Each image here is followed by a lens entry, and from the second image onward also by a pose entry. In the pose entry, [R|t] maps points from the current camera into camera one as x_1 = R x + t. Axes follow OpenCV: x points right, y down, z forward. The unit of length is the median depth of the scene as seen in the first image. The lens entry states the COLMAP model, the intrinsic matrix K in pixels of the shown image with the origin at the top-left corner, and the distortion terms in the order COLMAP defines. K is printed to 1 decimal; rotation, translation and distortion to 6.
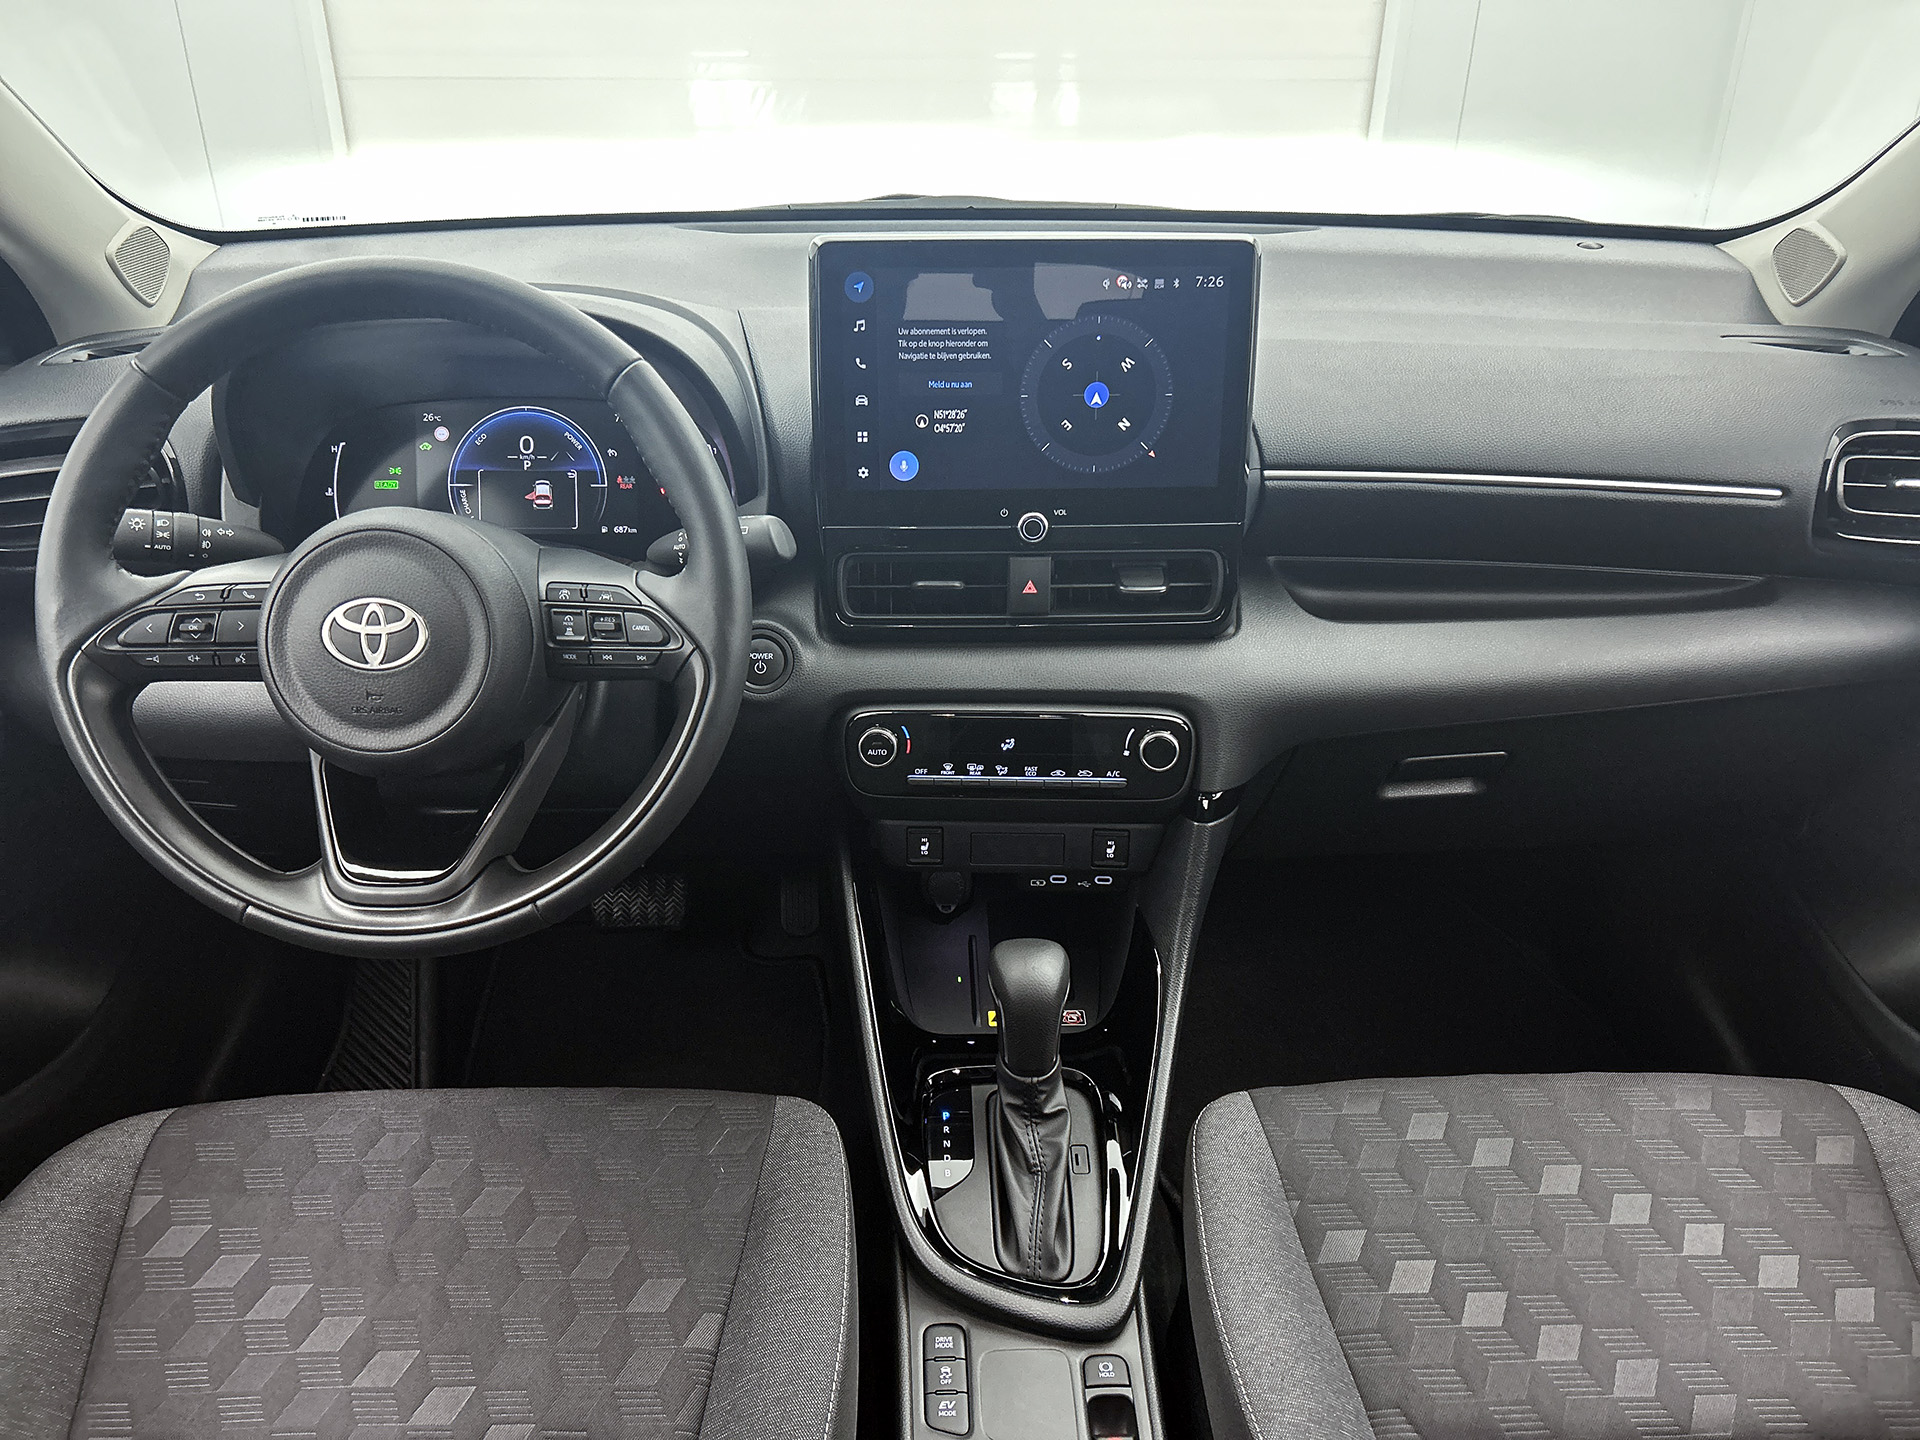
lens RADIAL K [[1438.6, 0, 930.8], [0, 1438.6, 726.9], [0, 0, 1]] dist [0.086849, -0.101924]
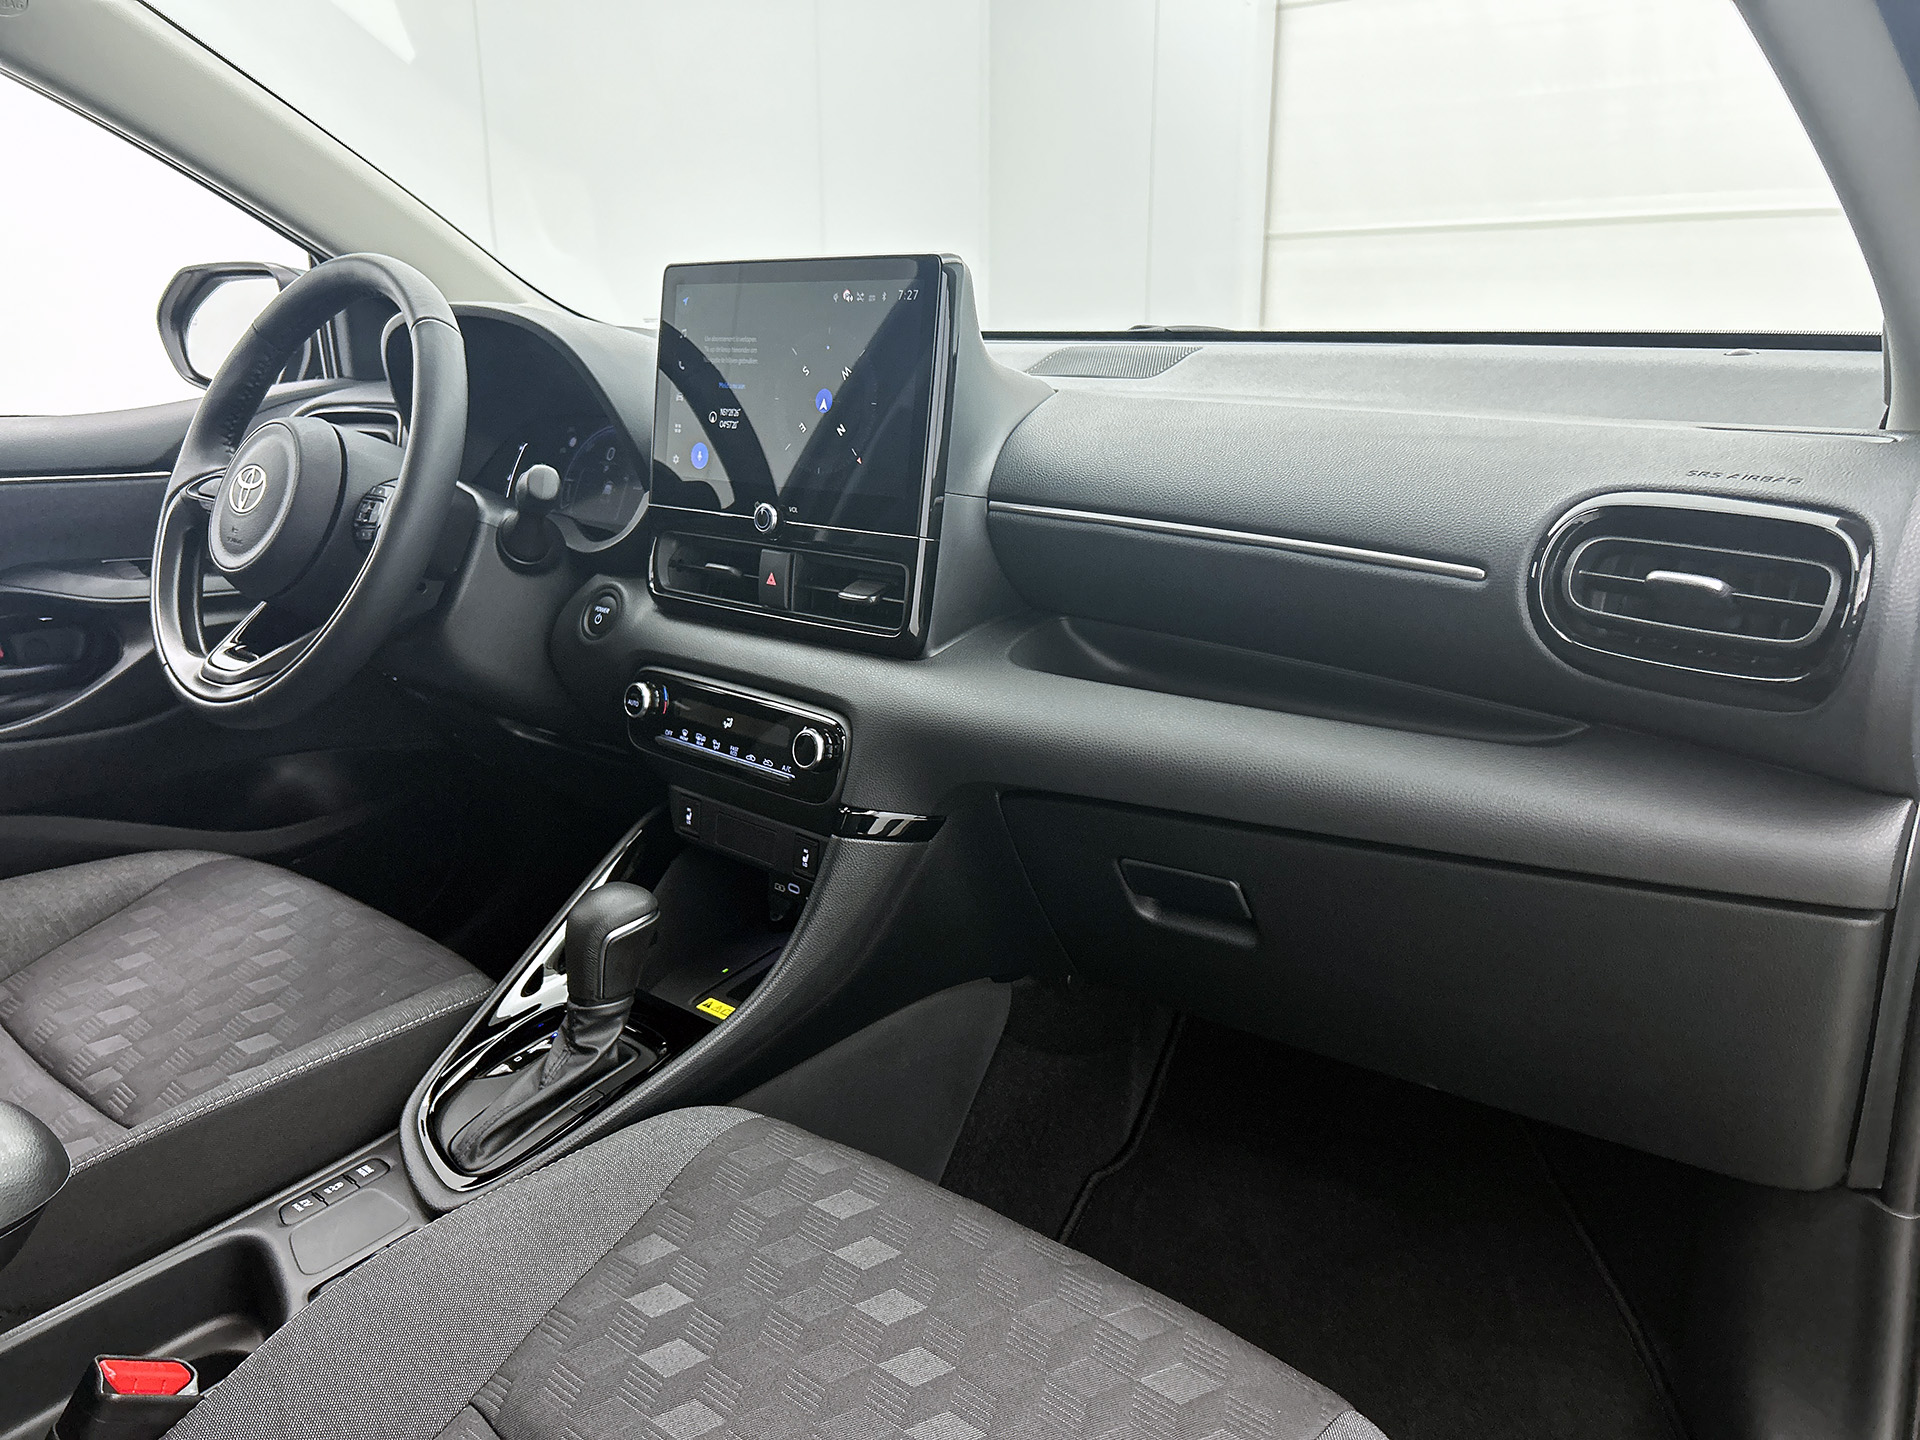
lens RADIAL K [[1438.6, 0, 930.8], [0, 1438.6, 726.9], [0, 0, 1]] dist [0.086849, -0.101924]
pose [[0.740966, 0.177387, -0.647691, 0.911946], [-0.303416, 0.948856, -0.087242, 0.066530], [0.599090, 0.261162, 0.756892, 0.312941]]
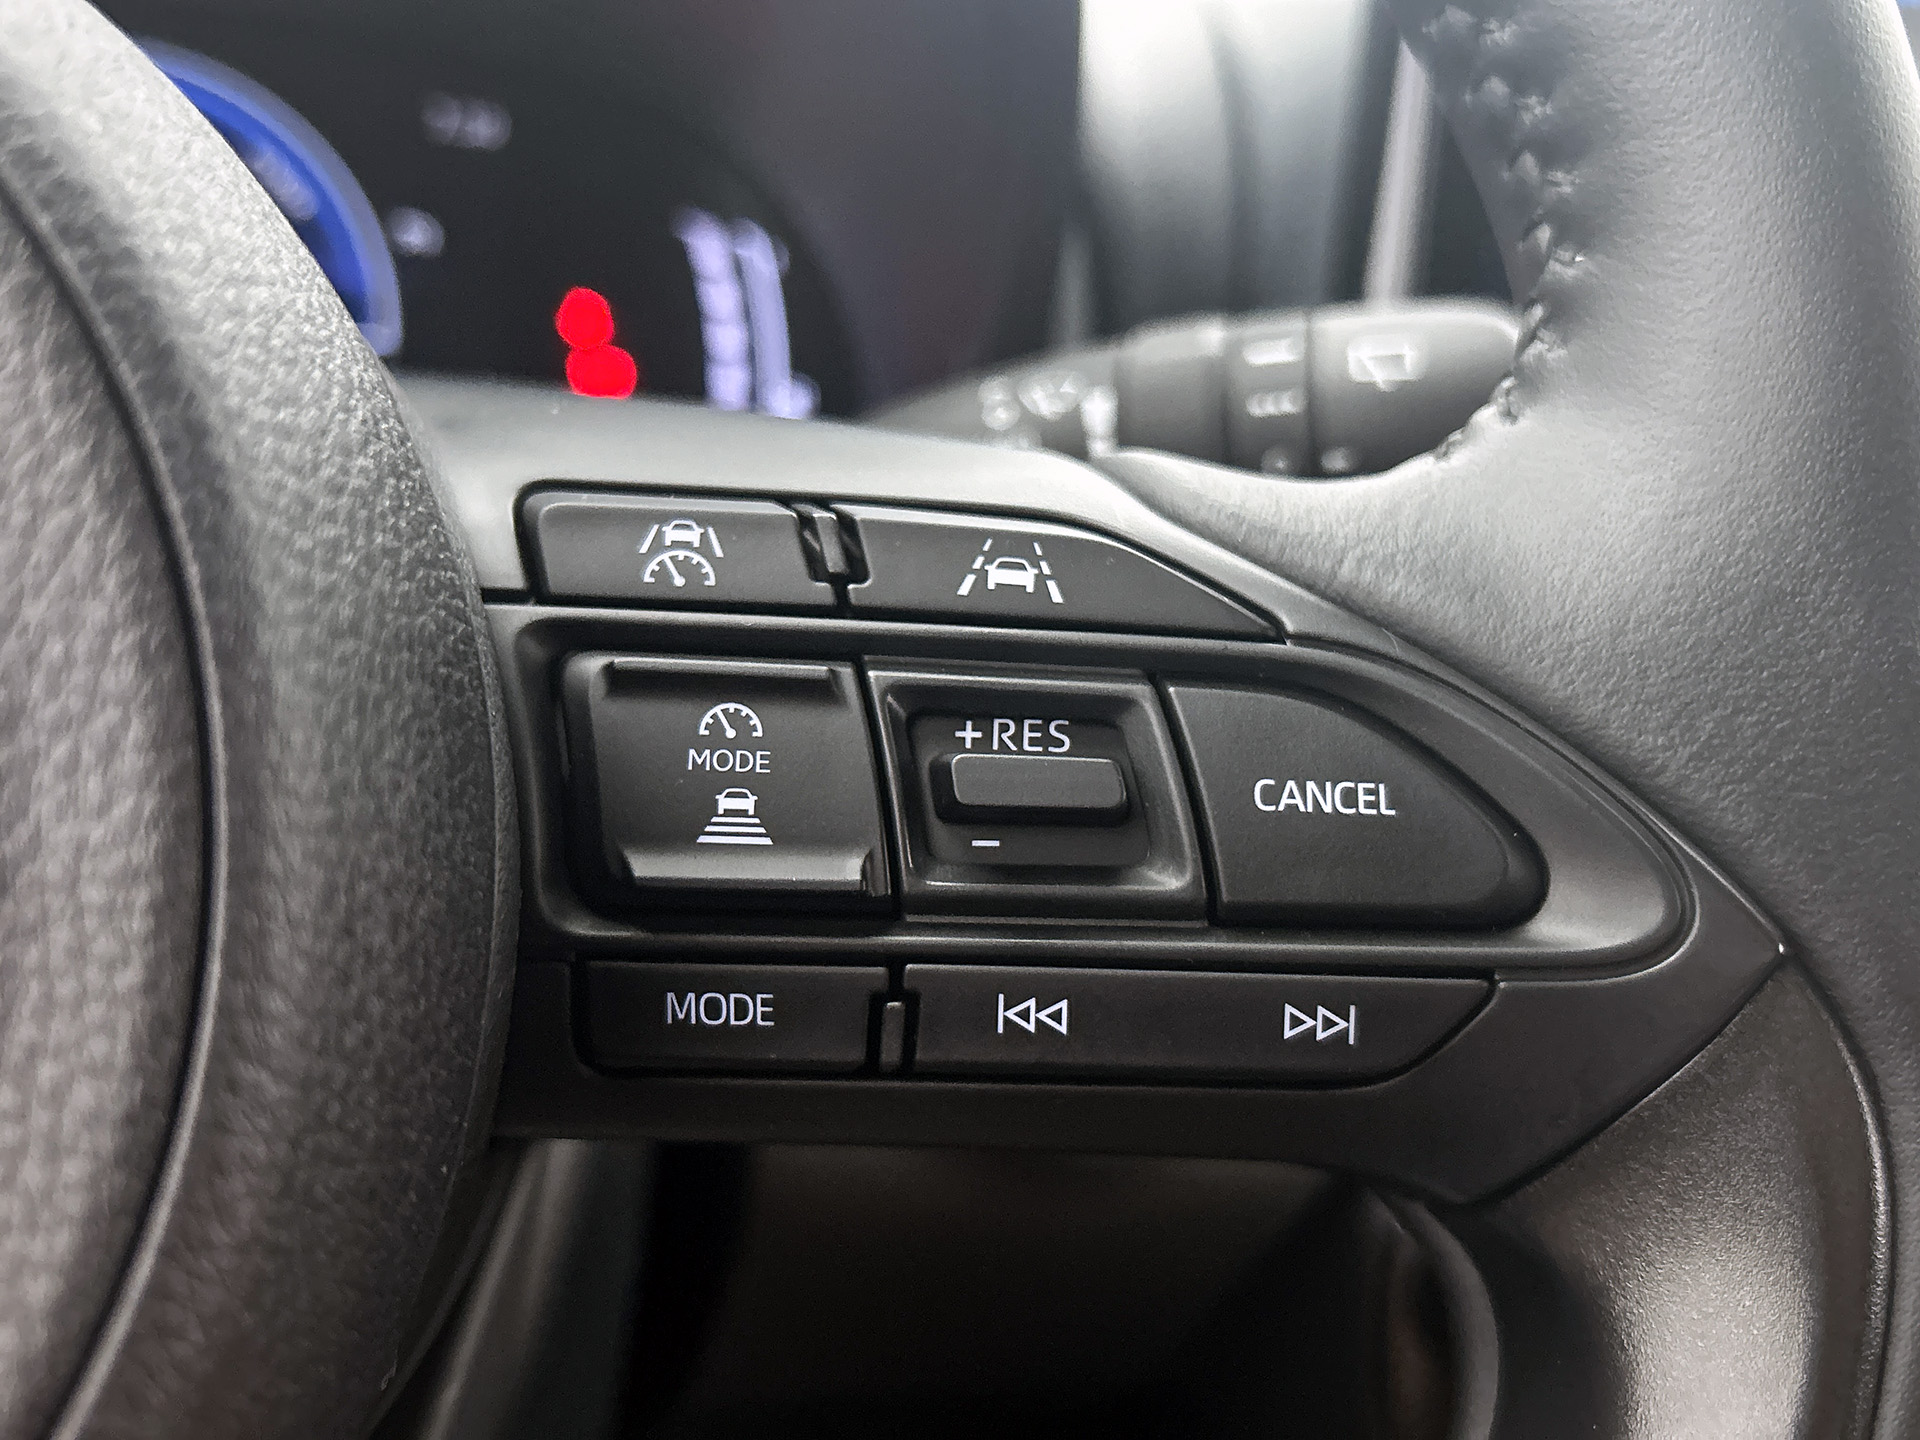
lens RADIAL K [[1862.5, 0, 960.0], [0, 1862.5, 720.0], [0, 0, 1]] dist [0.147800, -0.006242]
pose [[0.961256, 0.036515, 0.273229, -0.244991], [0.006762, 0.987766, -0.155798, -0.042327], [-0.275575, 0.151609, 0.949249, 0.732646]]
